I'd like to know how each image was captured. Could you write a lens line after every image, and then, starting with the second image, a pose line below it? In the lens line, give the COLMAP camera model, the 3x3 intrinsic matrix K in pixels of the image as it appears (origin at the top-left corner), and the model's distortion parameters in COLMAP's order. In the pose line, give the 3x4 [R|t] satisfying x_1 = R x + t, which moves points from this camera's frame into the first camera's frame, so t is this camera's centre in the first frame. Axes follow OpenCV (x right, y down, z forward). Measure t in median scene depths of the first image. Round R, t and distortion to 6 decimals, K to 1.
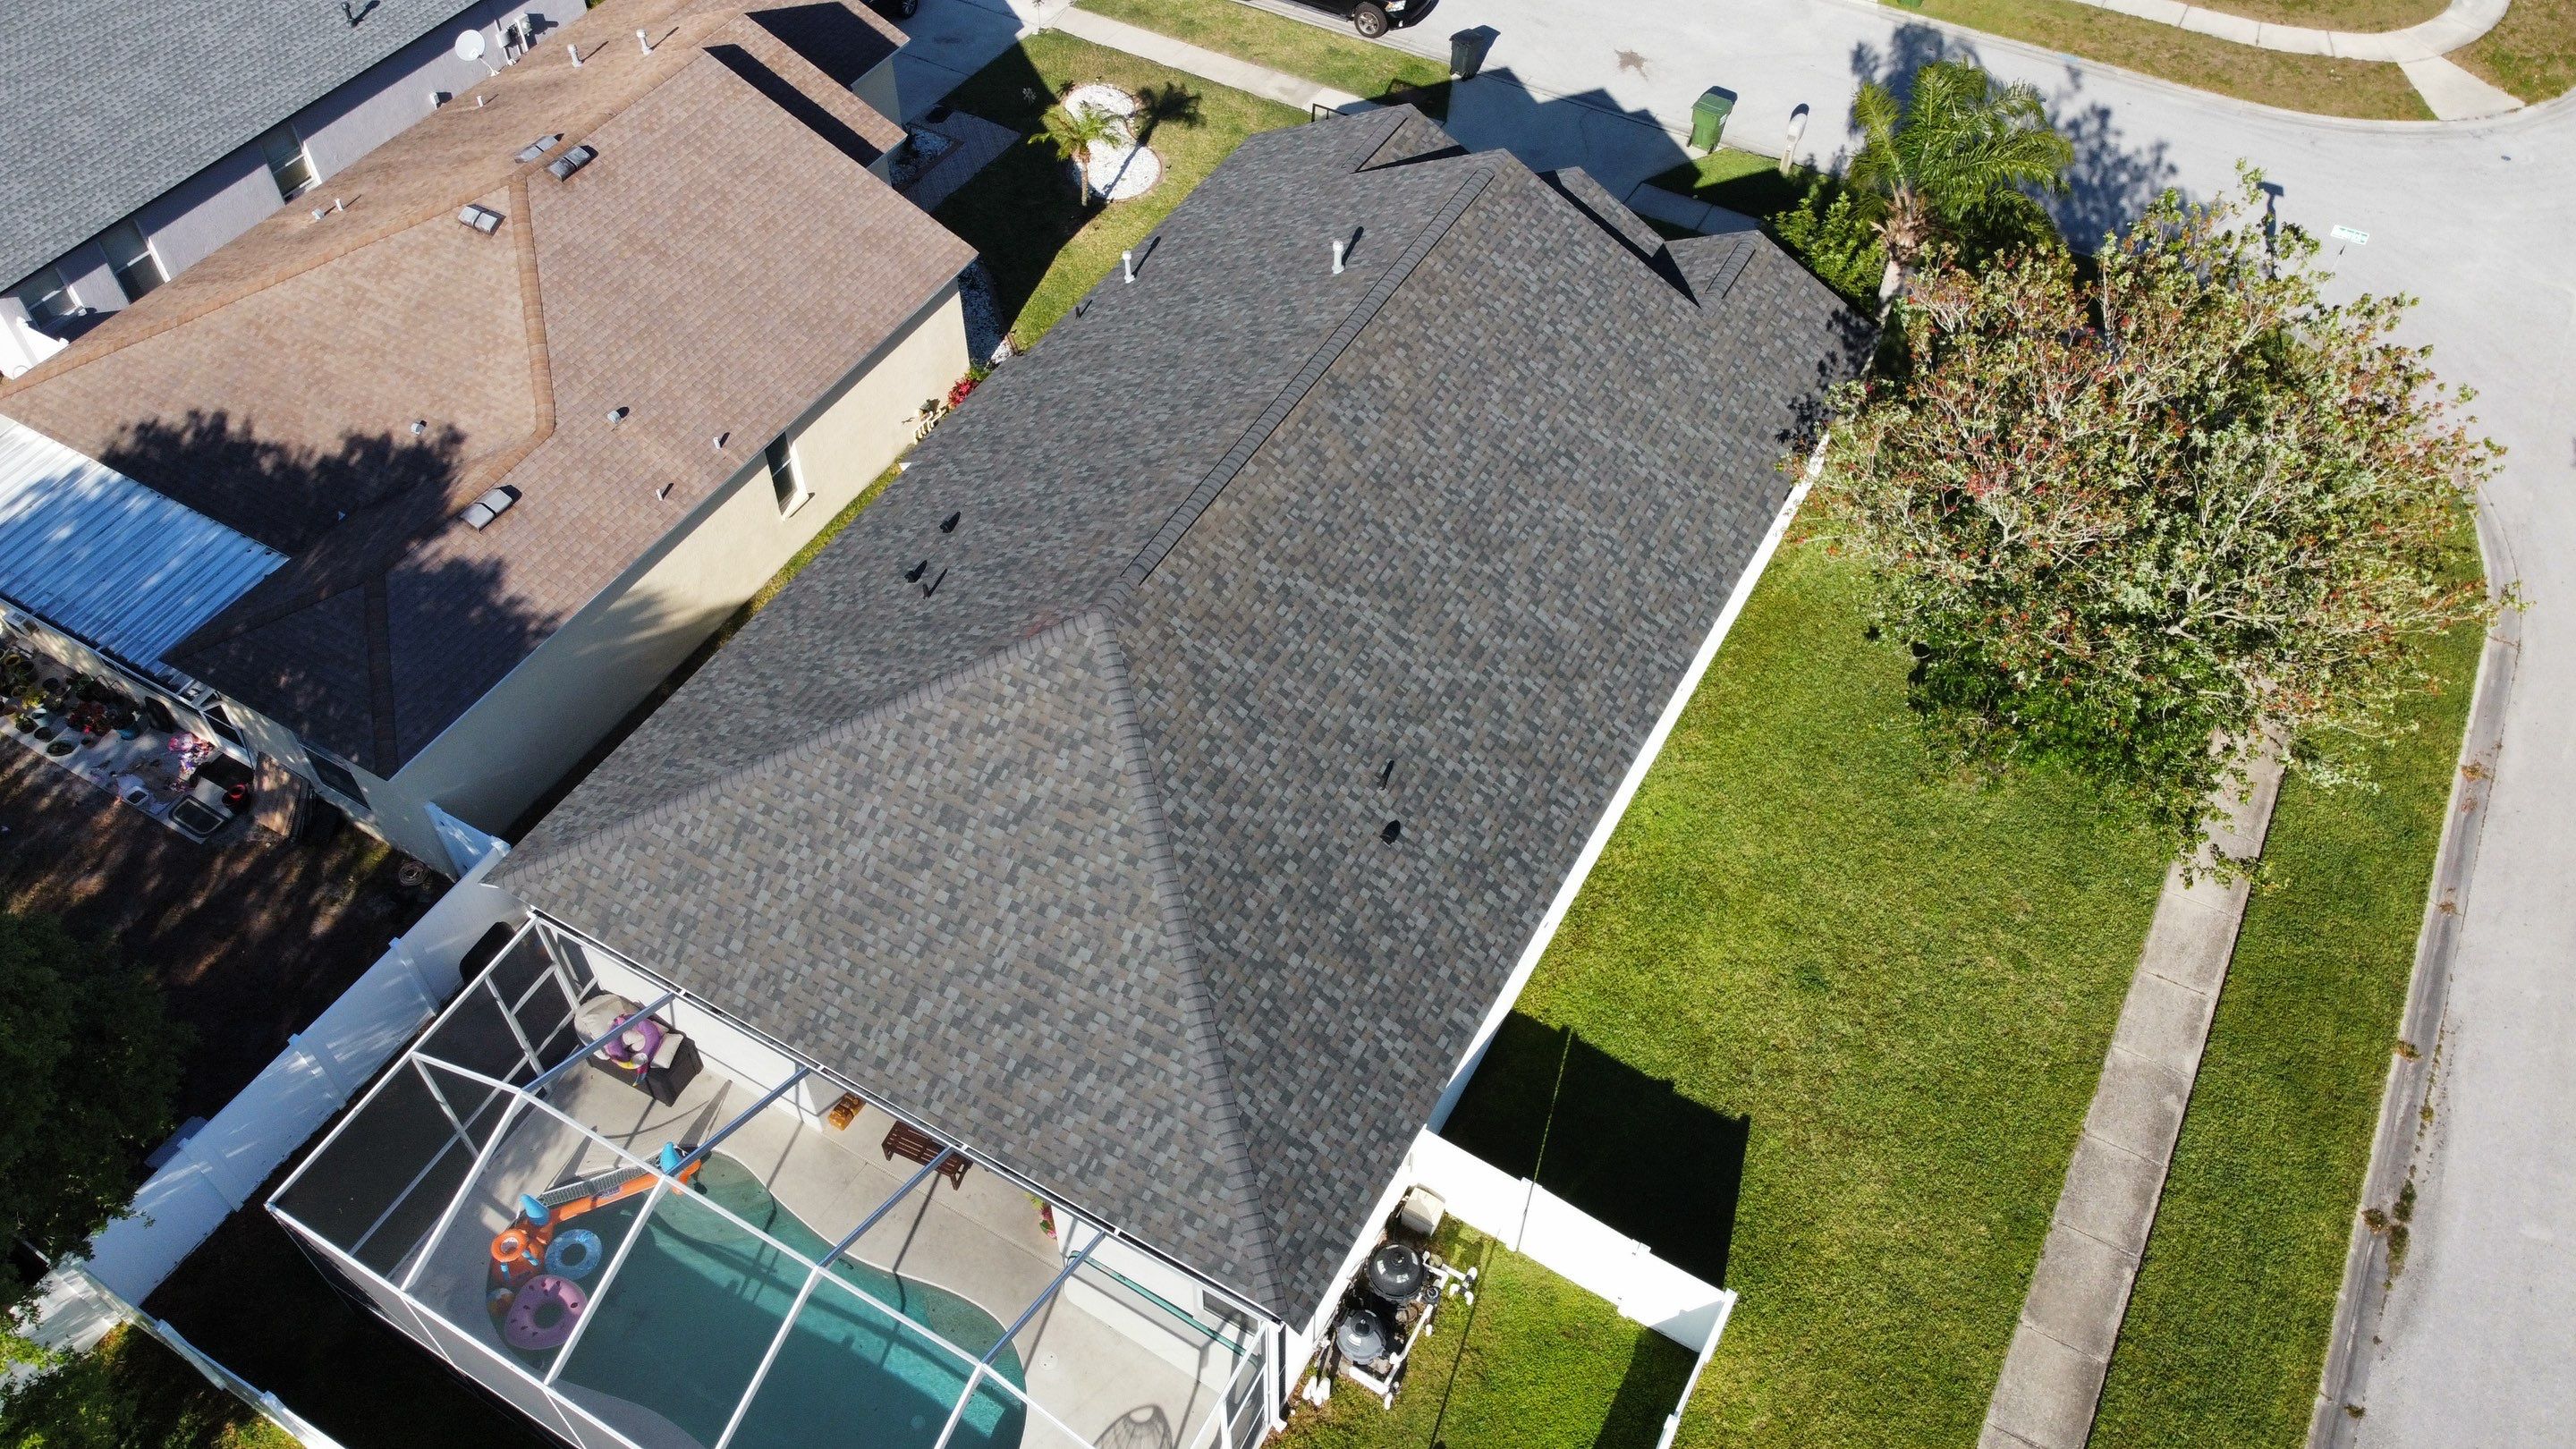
lens RADIAL K [[1933.8, 0, 1251.4], [0, 1933.8, 723.2], [0, 0, 1]] dist [-0.006079, -0.008069]
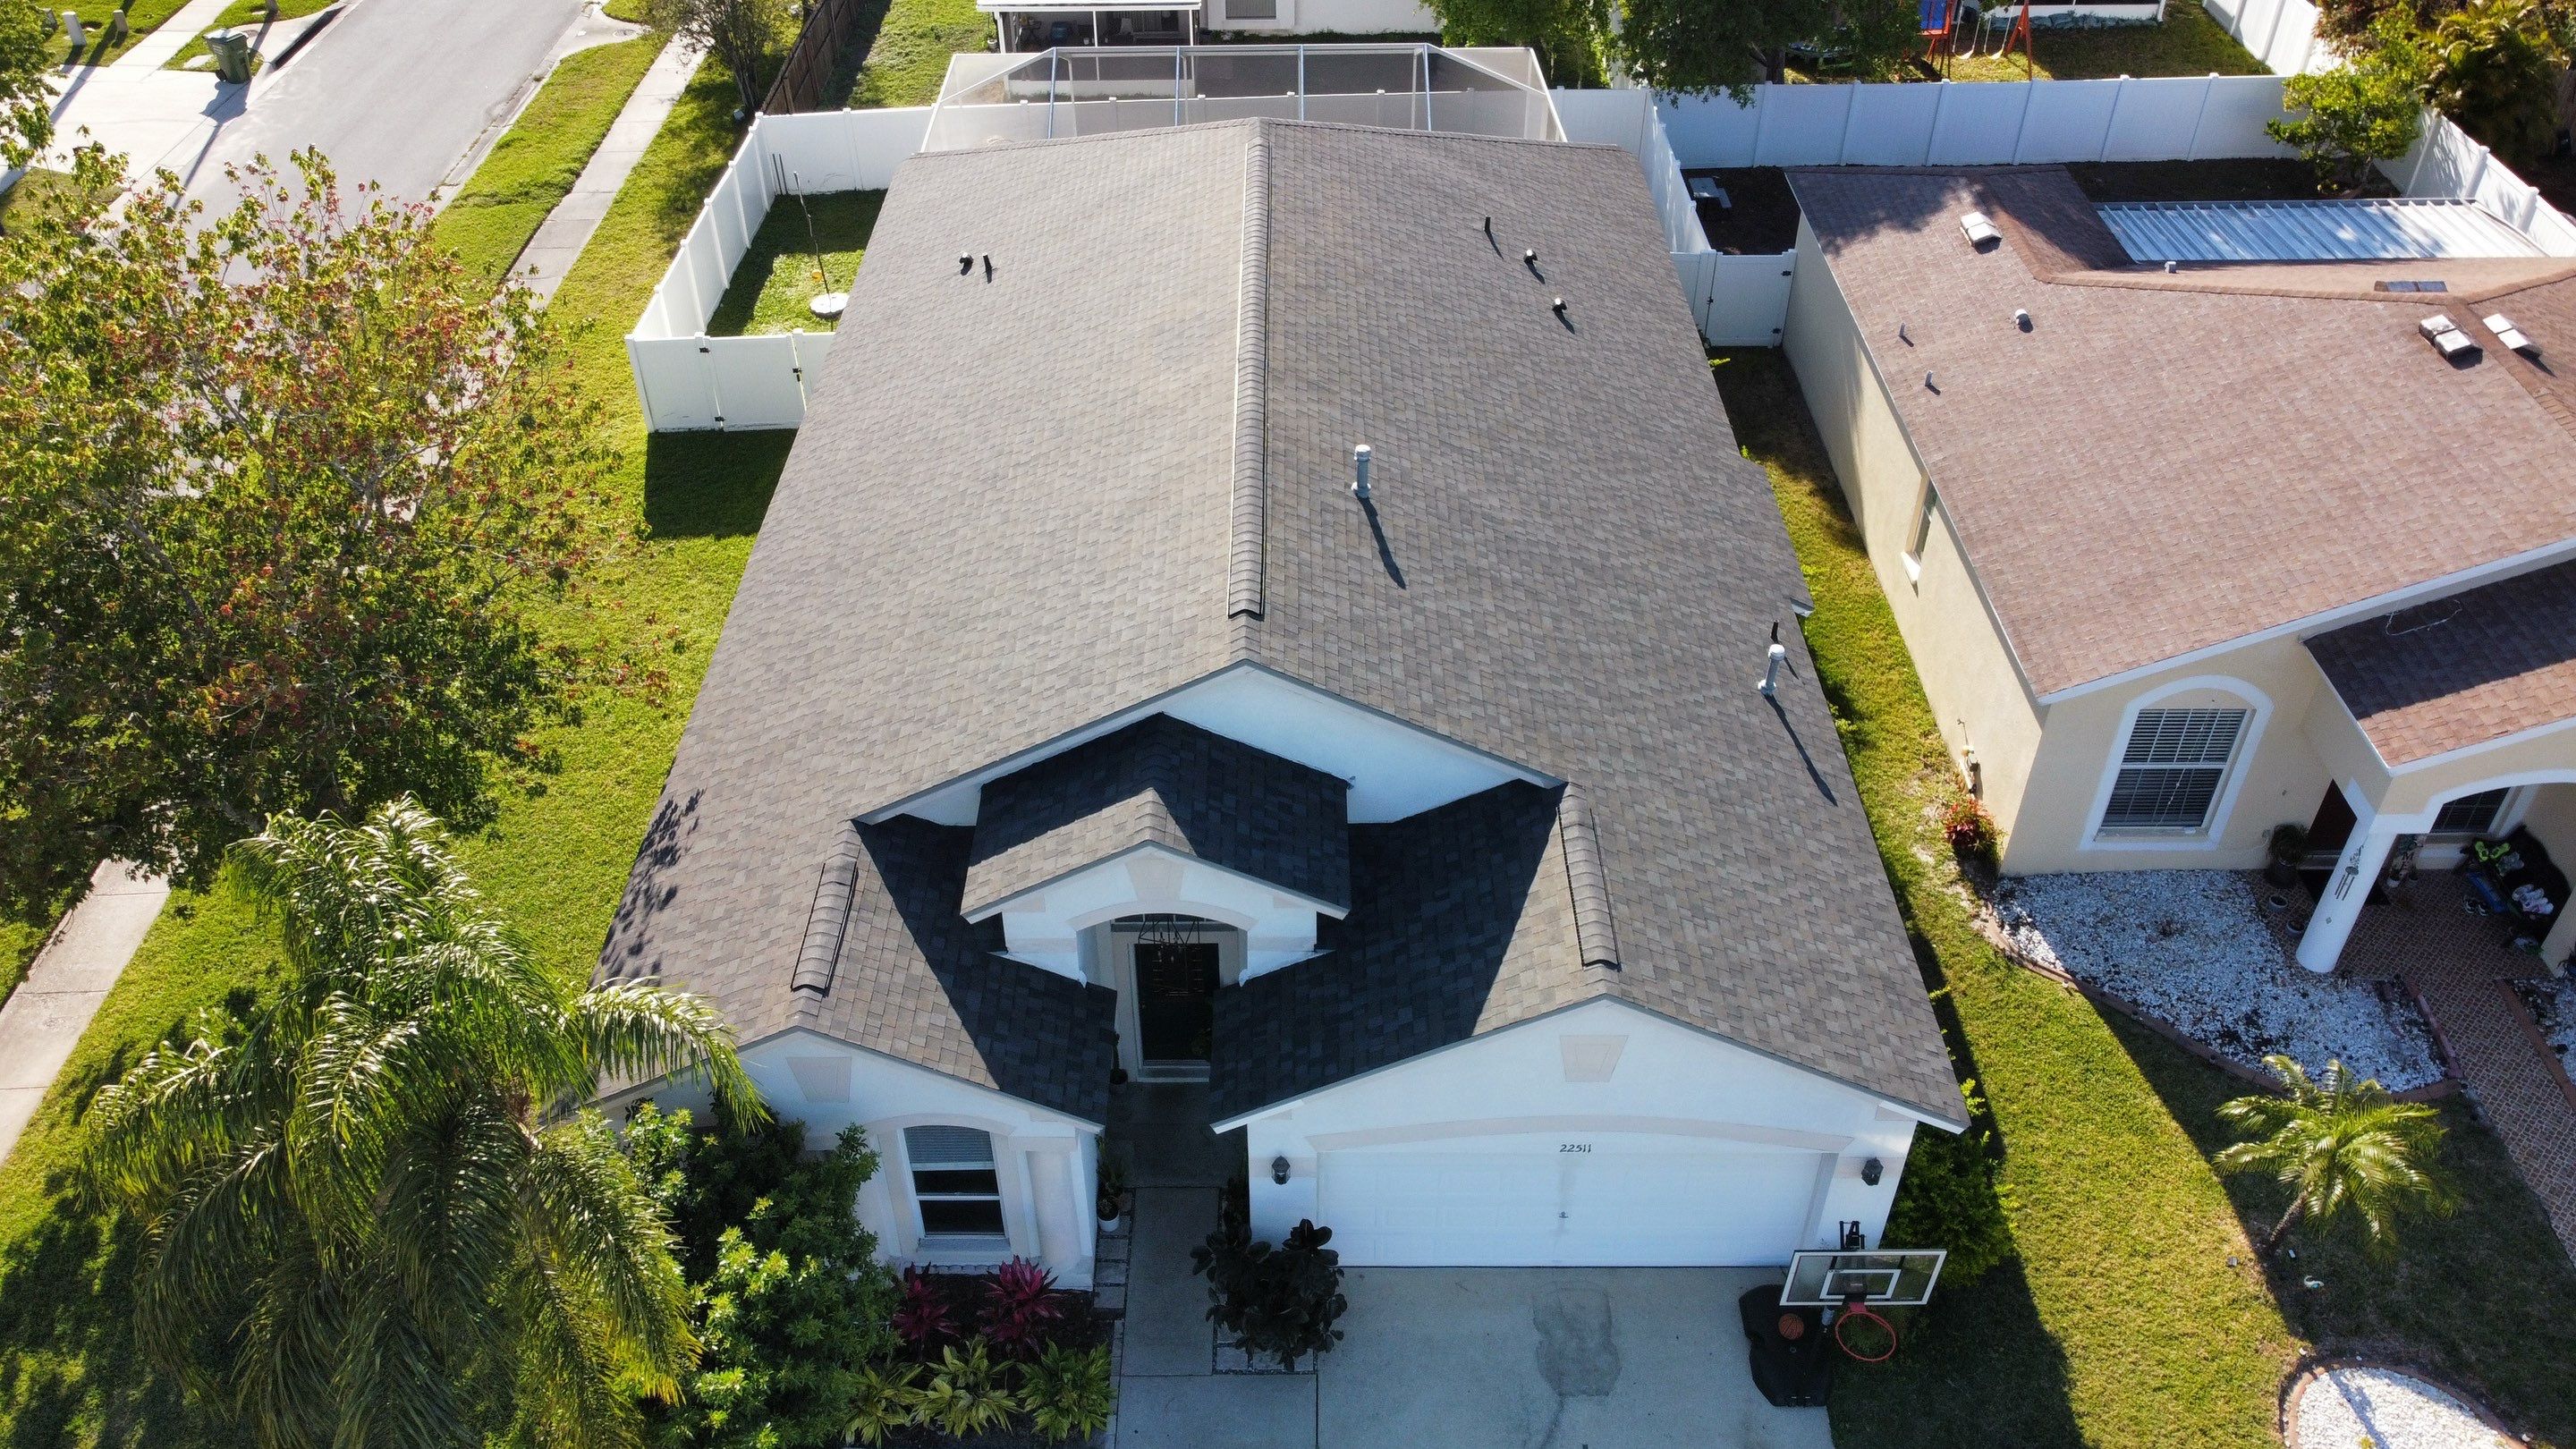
lens RADIAL K [[1927.6, 0, 1246.5], [0, 1927.6, 708.4], [0, 0, 1]] dist [0.000131, -0.009524]
pose [[-0.873101, 0.321758, -0.366287, 0.363093], [-0.355161, 0.094934, 0.929972, -0.870639], [0.333999, 0.942050, 0.031389, 1.092433]]
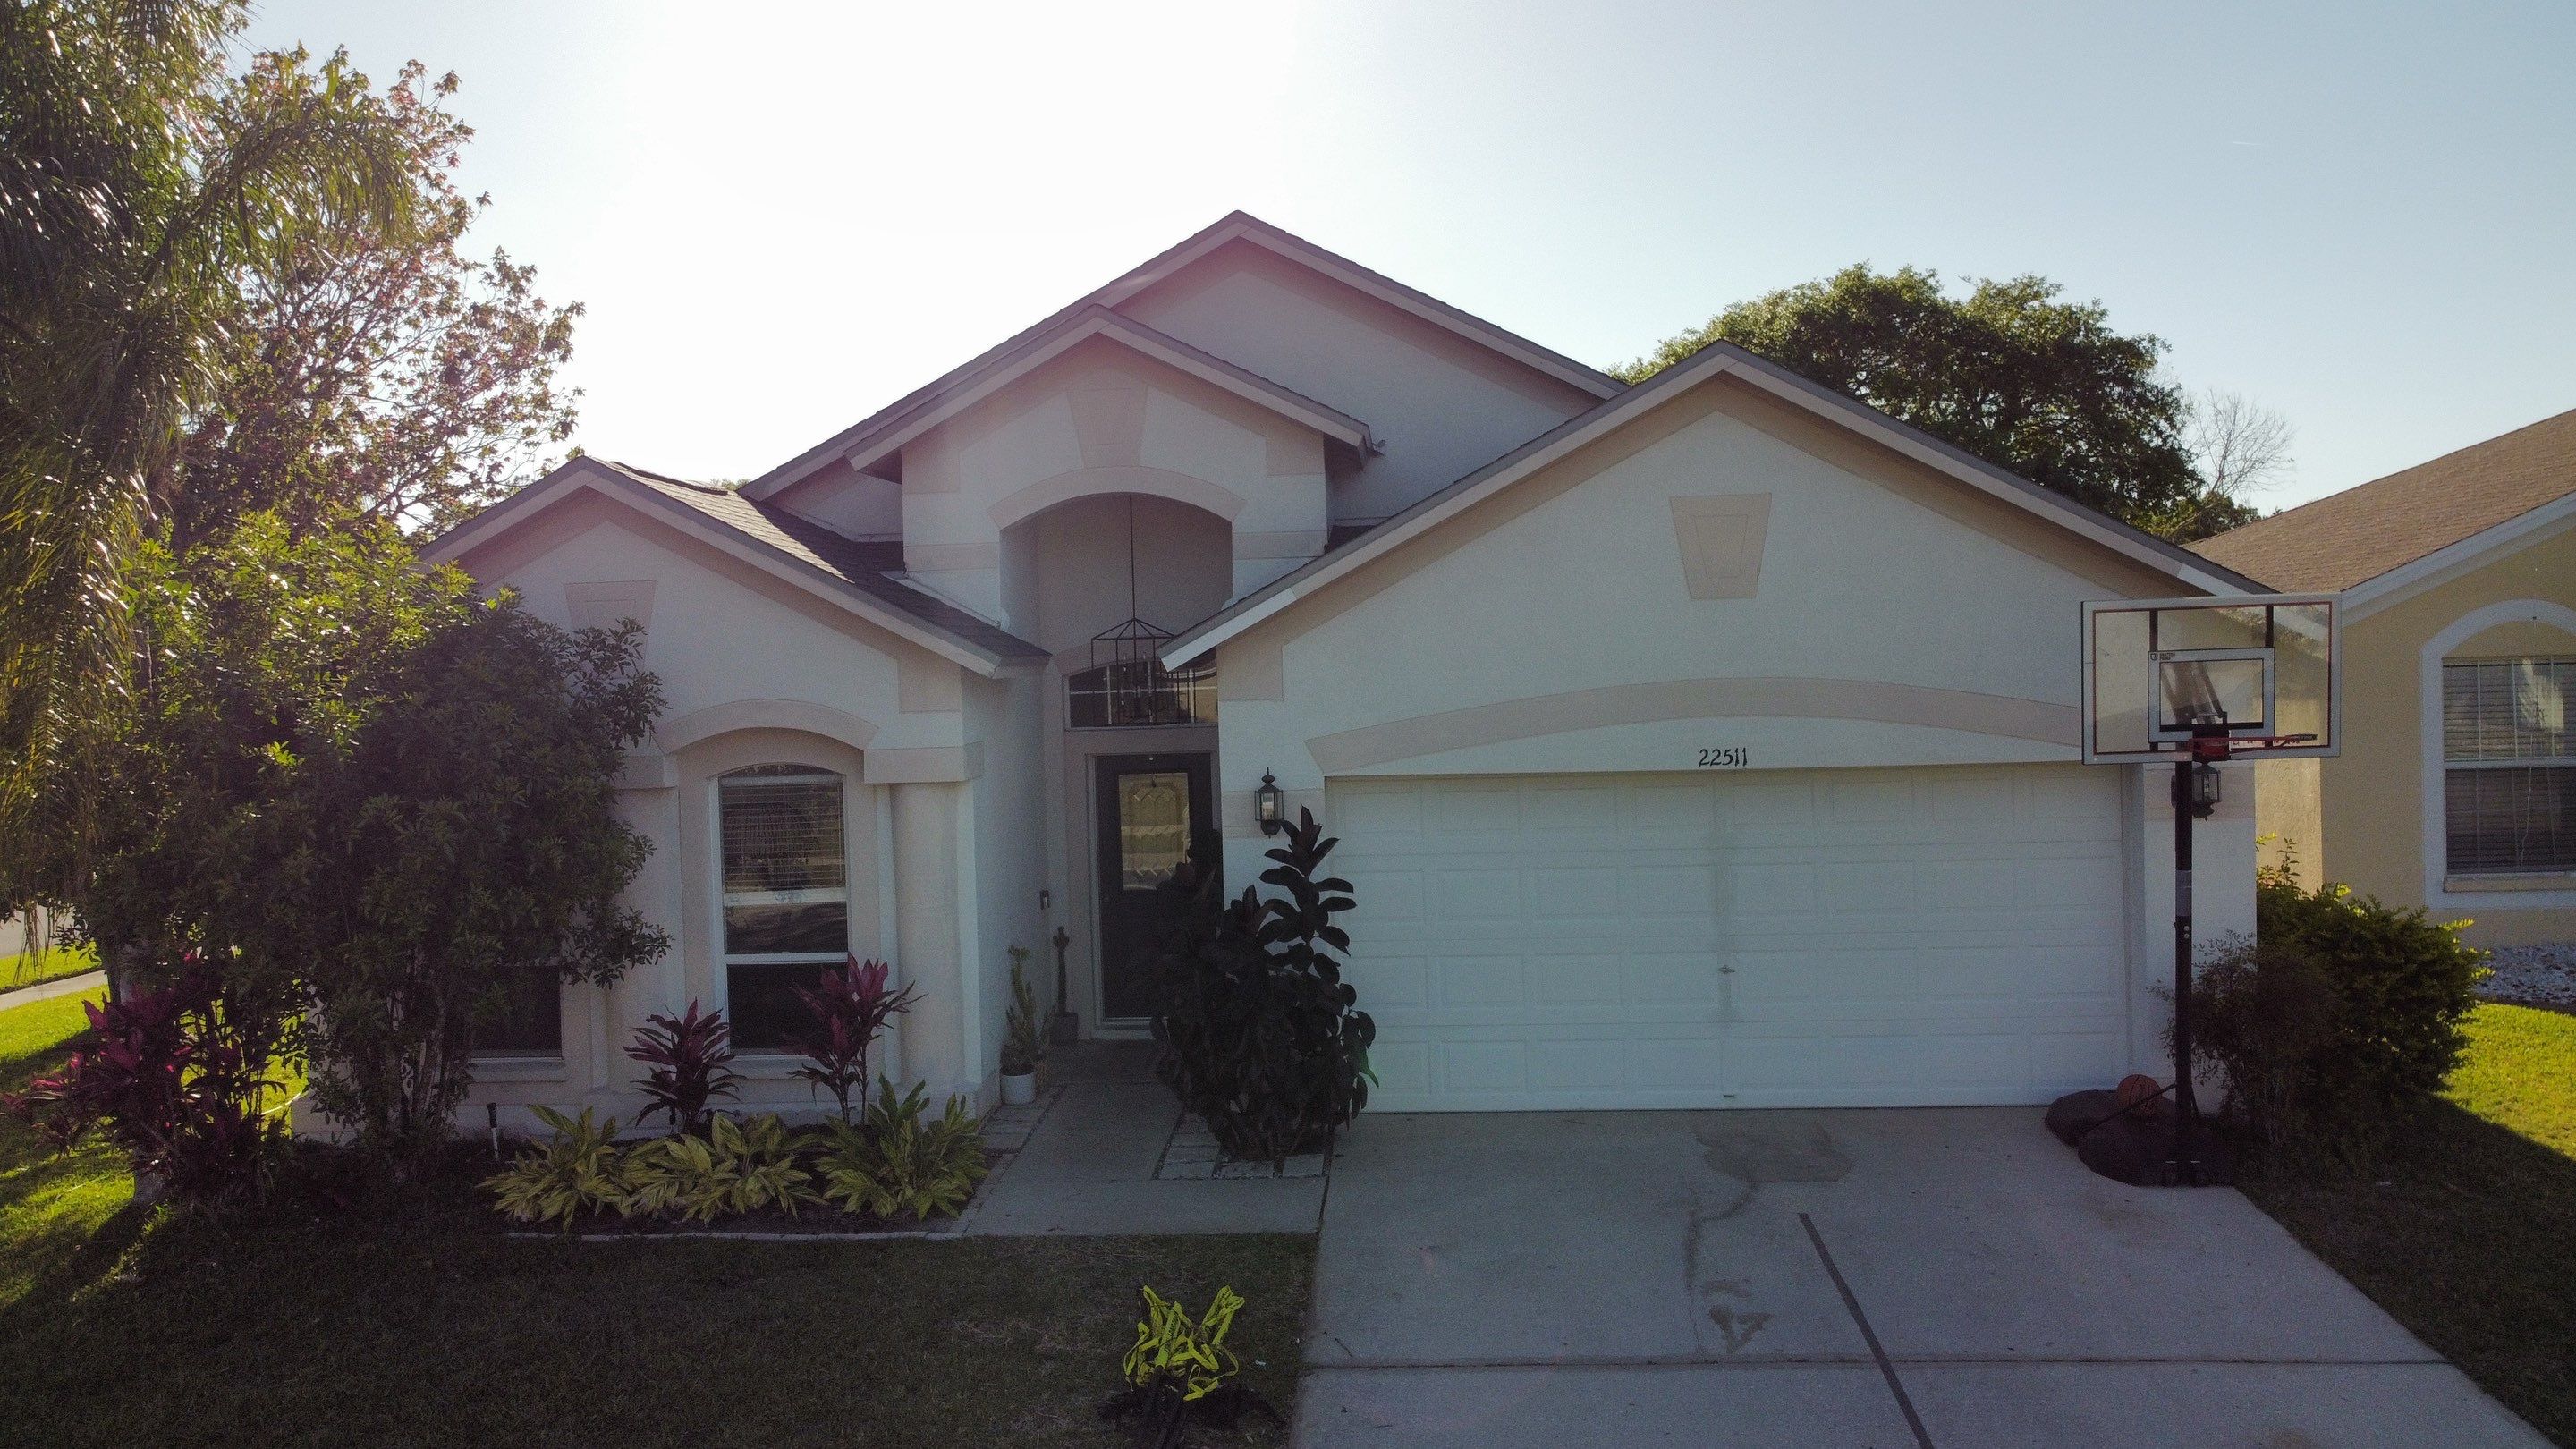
lens RADIAL K [[1931.9, 0, 1263.2], [0, 1931.9, 711.2], [0, 0, 1]] dist [-0.000780, -0.001157]
pose [[-0.902006, 0.043827, -0.429494, 0.348700], [-0.304545, 0.640539, 0.704956, -0.585171], [0.306004, 0.766674, -0.564422, 1.463785]]
